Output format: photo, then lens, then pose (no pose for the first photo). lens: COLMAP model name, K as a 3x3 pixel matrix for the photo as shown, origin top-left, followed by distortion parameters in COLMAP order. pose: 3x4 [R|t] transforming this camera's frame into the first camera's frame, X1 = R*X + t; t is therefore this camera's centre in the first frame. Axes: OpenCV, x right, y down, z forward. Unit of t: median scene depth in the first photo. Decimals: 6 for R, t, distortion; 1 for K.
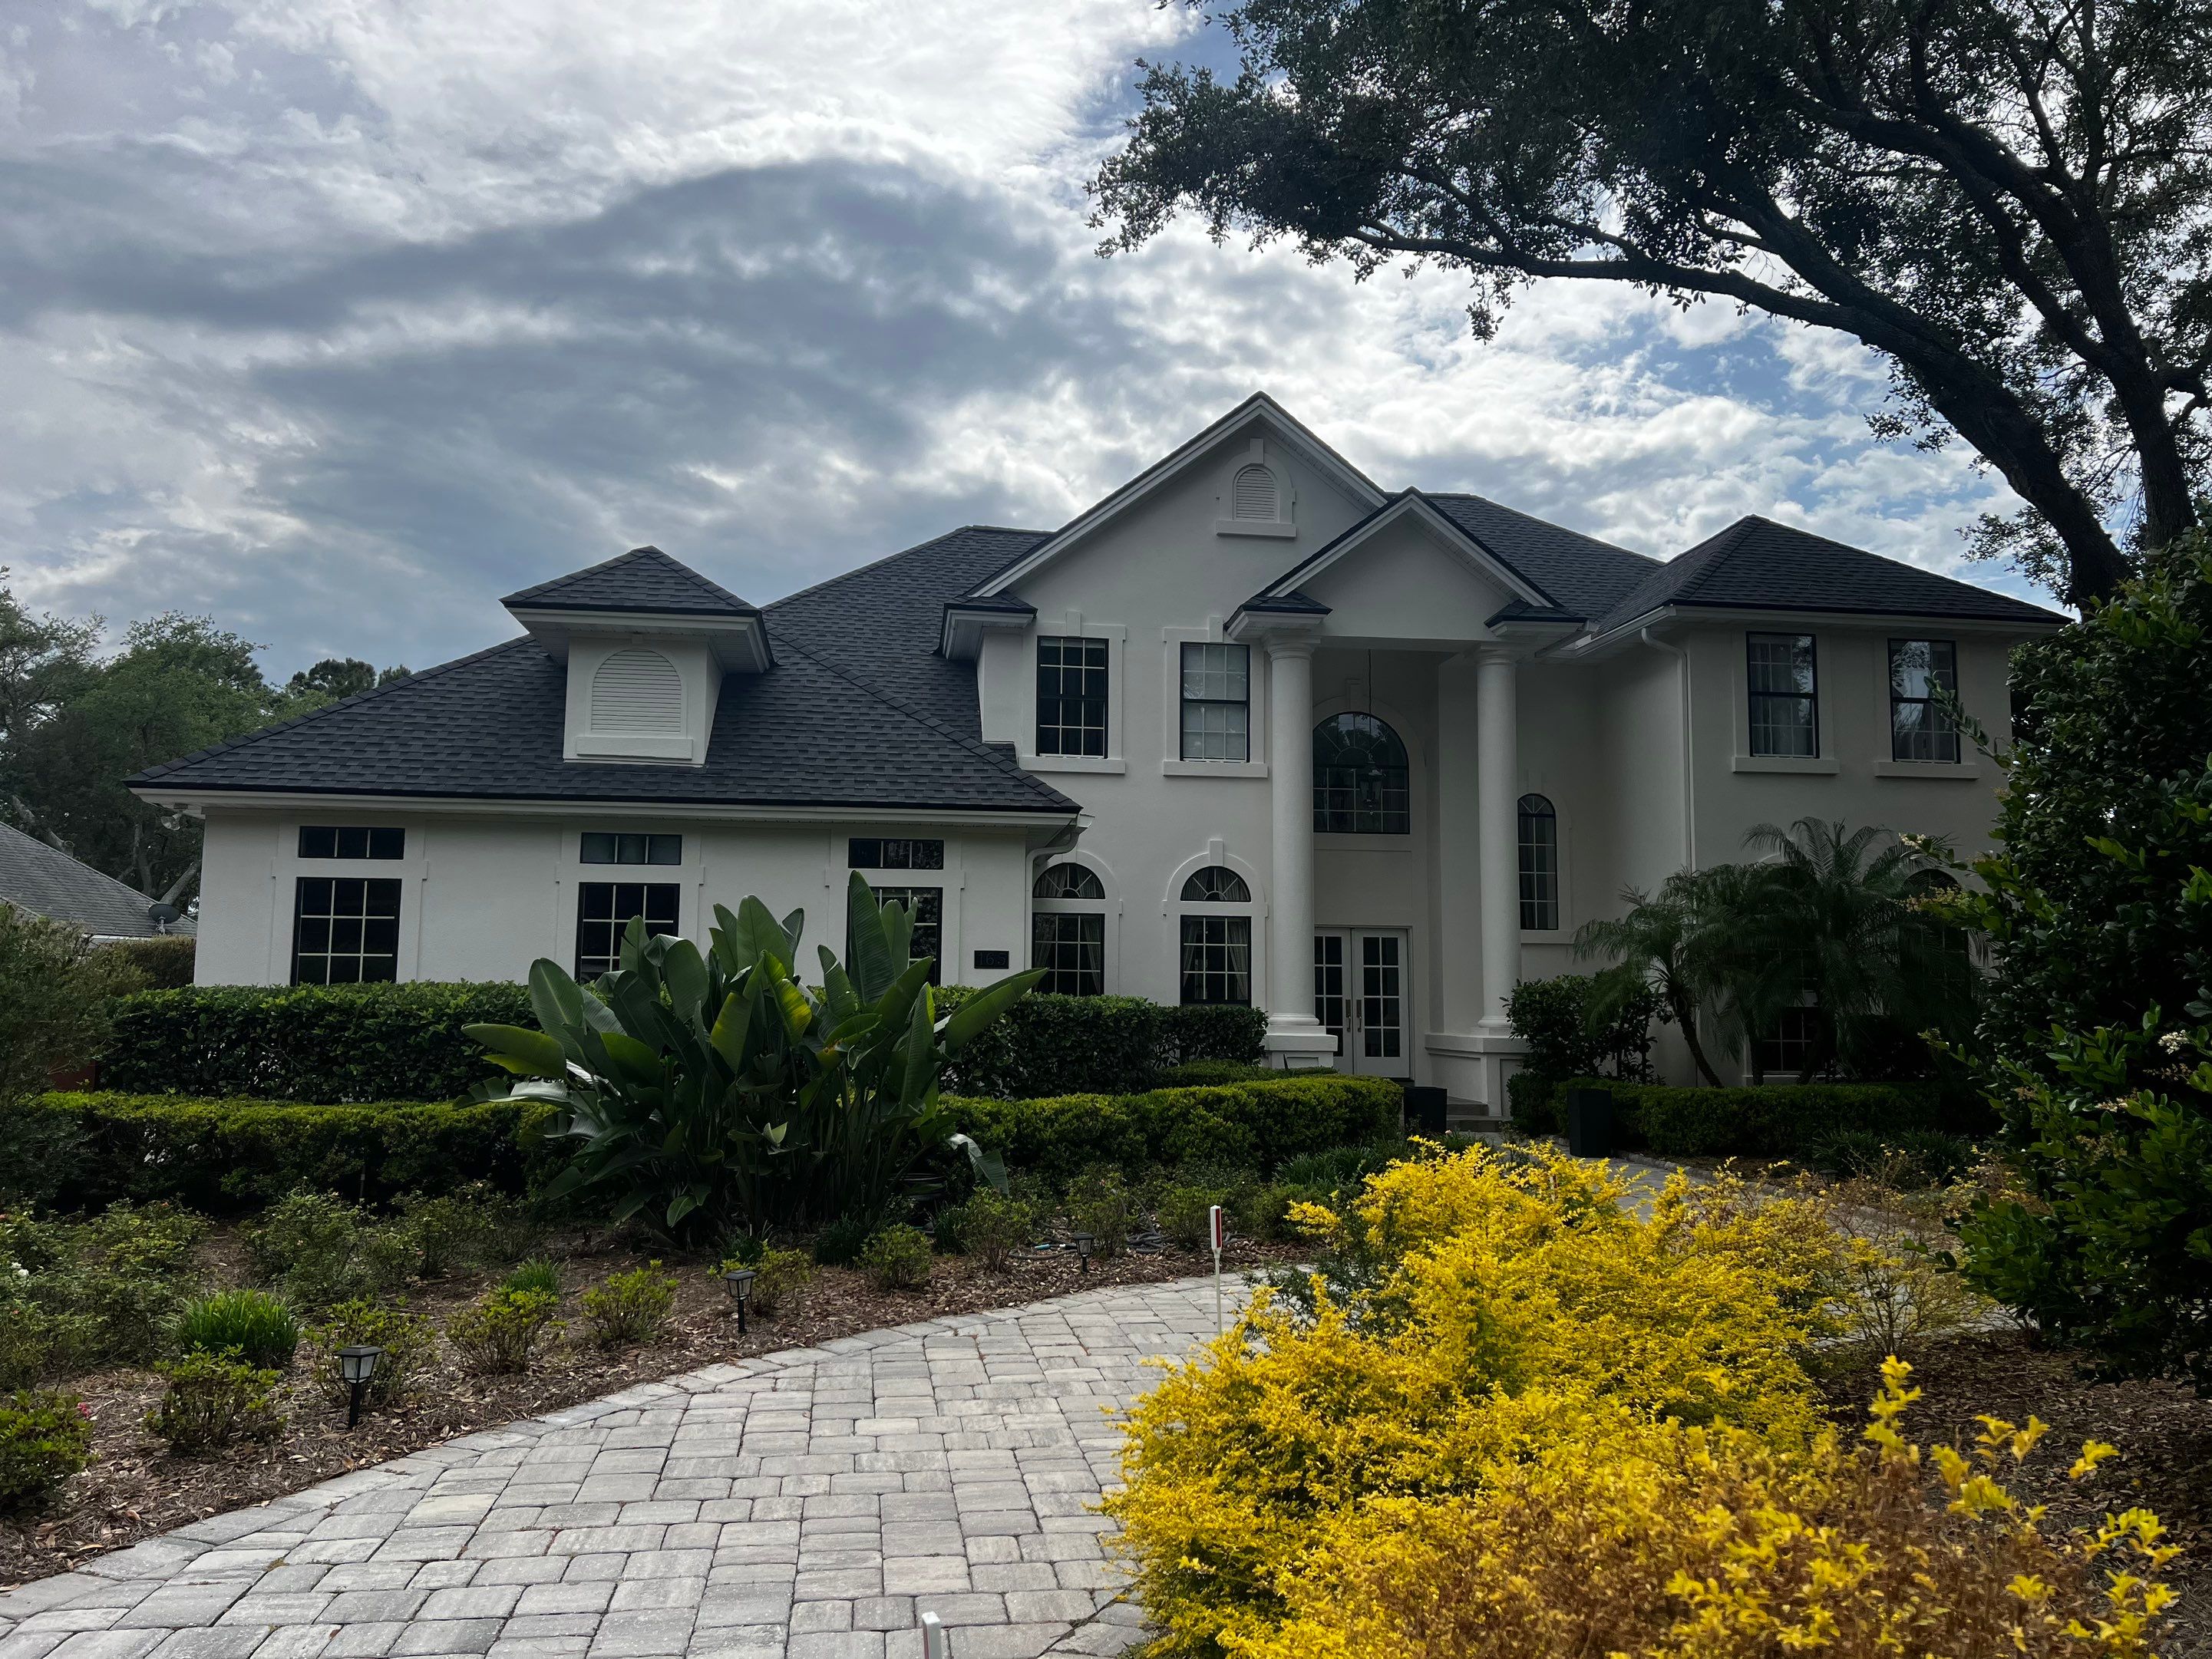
lens RADIAL K [[1624.8, 0, 1106.0], [0, 1624.8, 829.5], [0, 0, 1]] dist [0.040121, -0.000772]
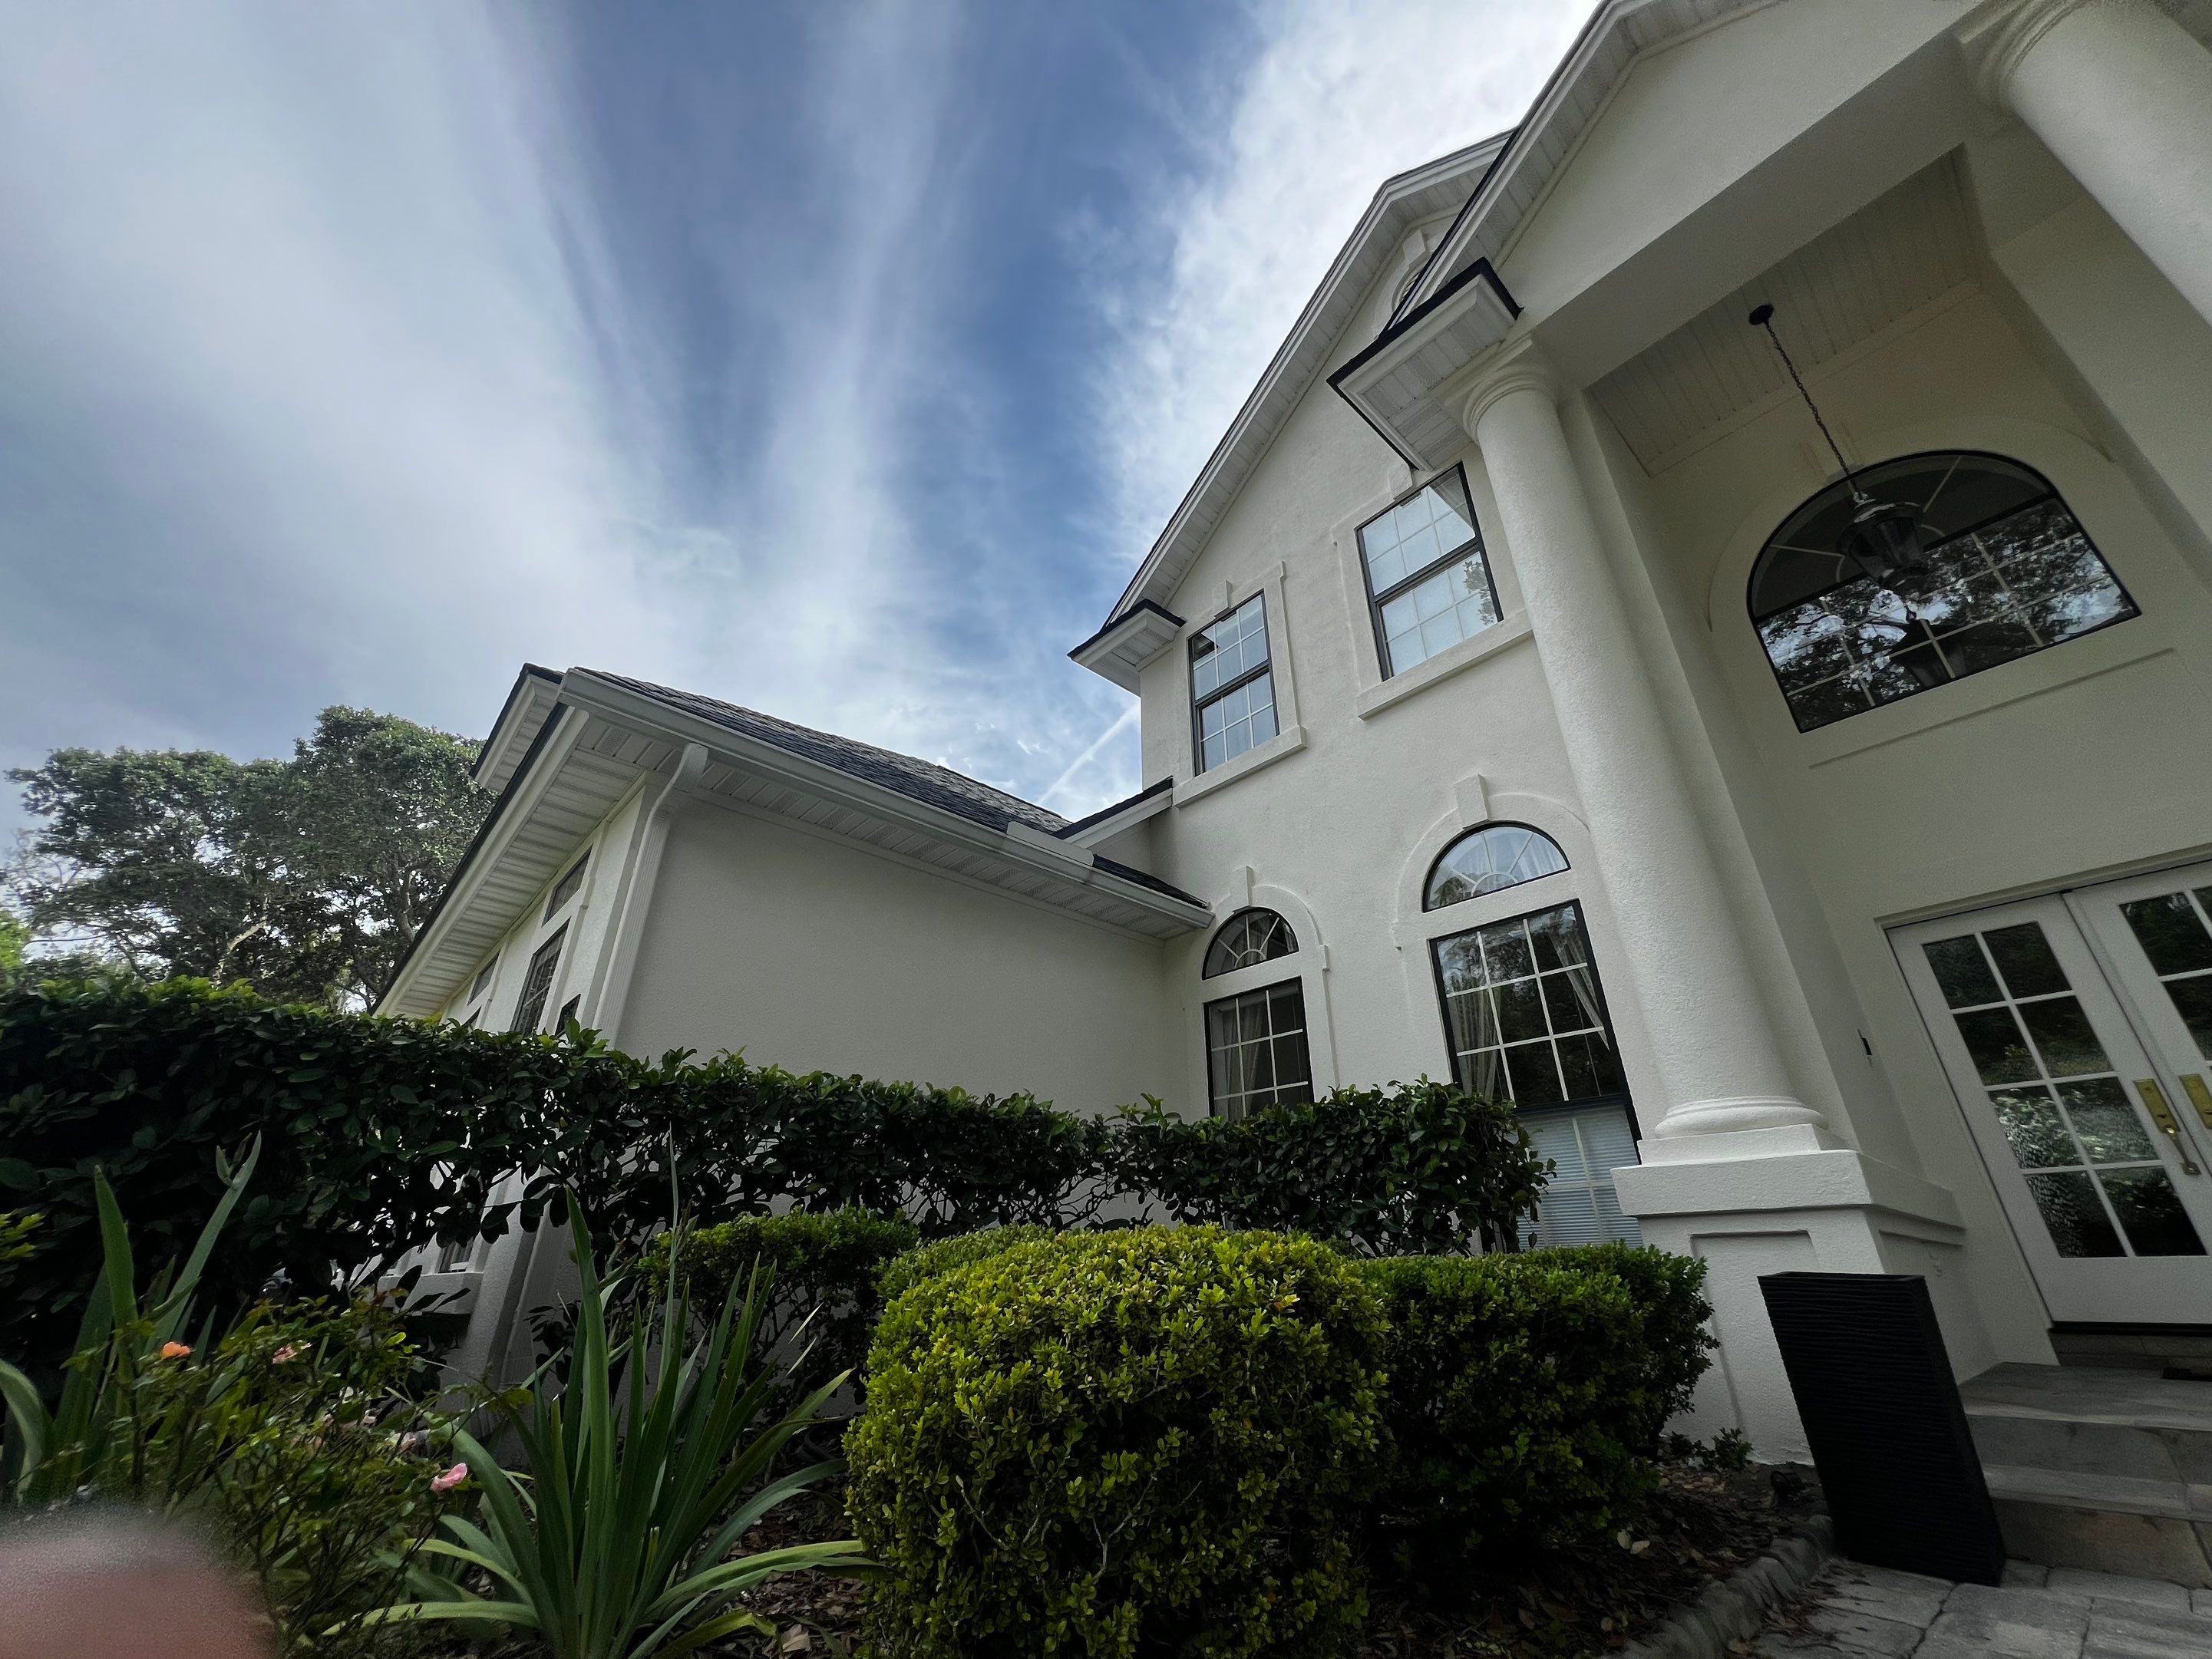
lens RADIAL K [[889.6, 0, 1106.0], [0, 889.6, 829.5], [0, 0, 1]] dist [-0.000042, 0.000367]
pose [[0.569712, -0.385387, -0.725882, 0.204197], [0.094149, 0.908025, -0.408198, 0.126733], [0.816434, 0.164214, 0.553597, 0.780064]]
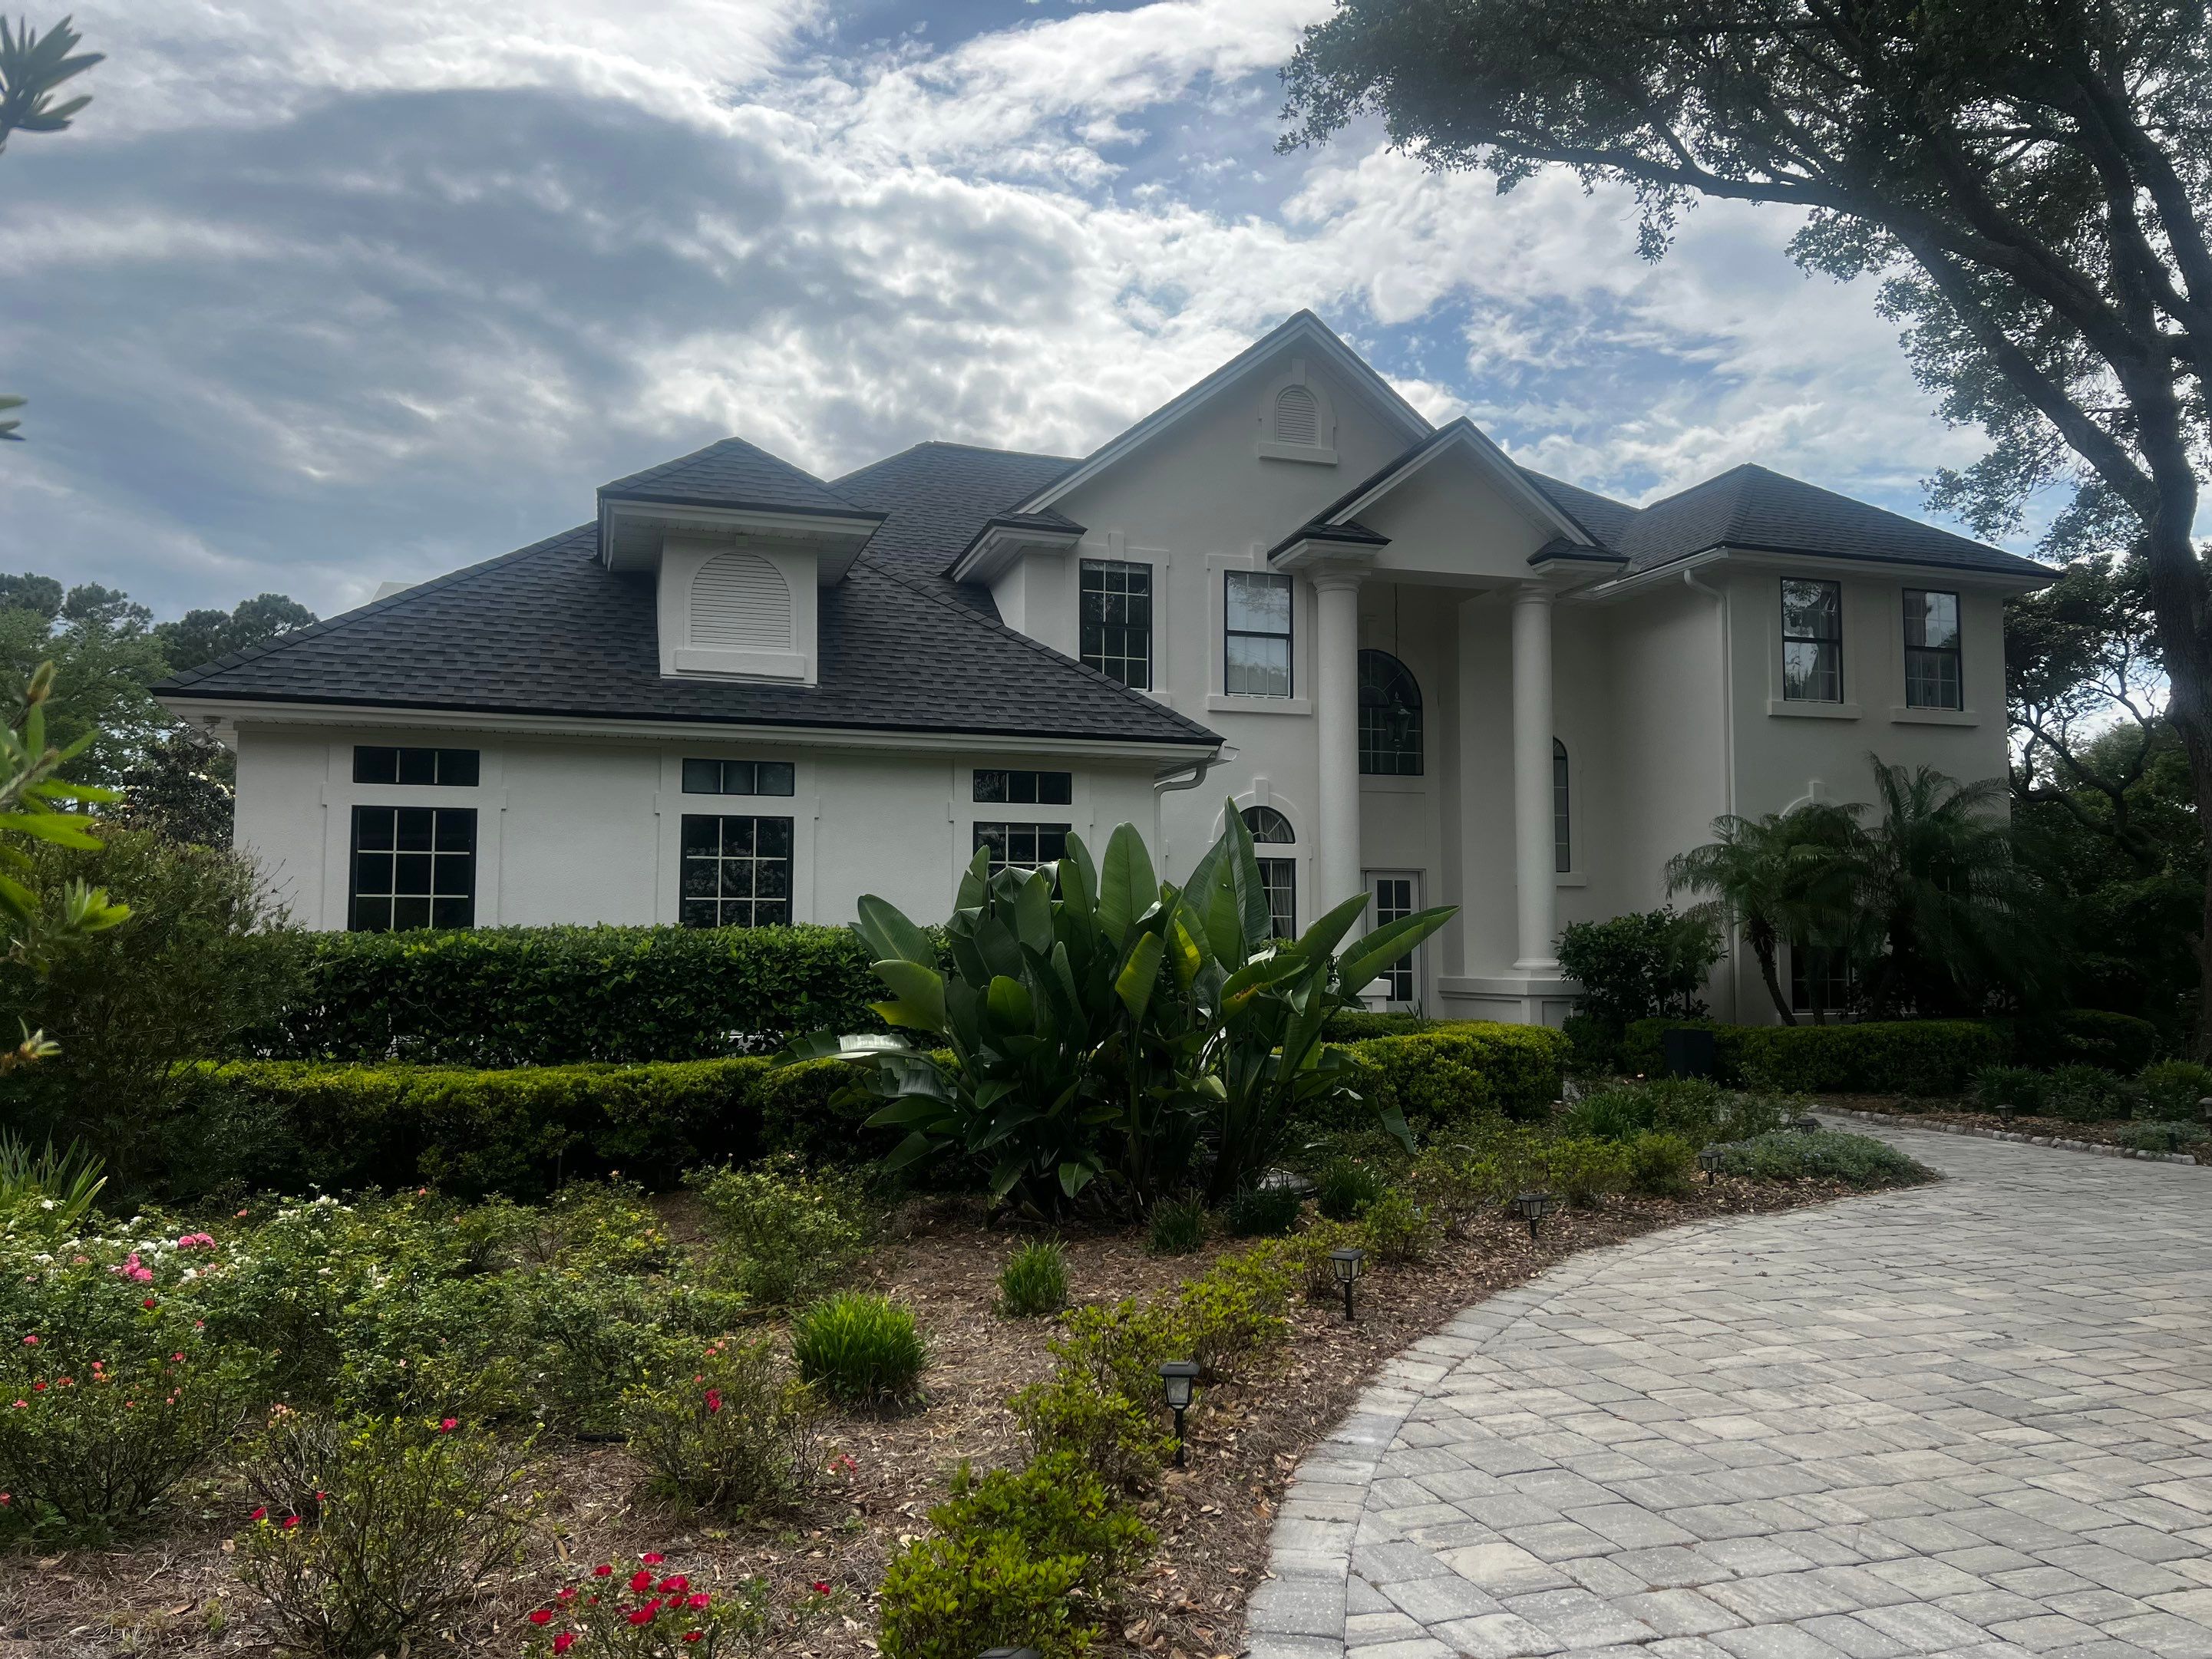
lens RADIAL K [[1608.8, 0, 1106.0], [0, 1608.8, 829.5], [0, 0, 1]] dist [0.000441, -0.001457]
pose [[0.986351, 0.003700, 0.164613, -0.183821], [-0.008438, 0.999570, 0.028092, 0.010932], [-0.164438, -0.029098, 0.985958, 0.081176]]
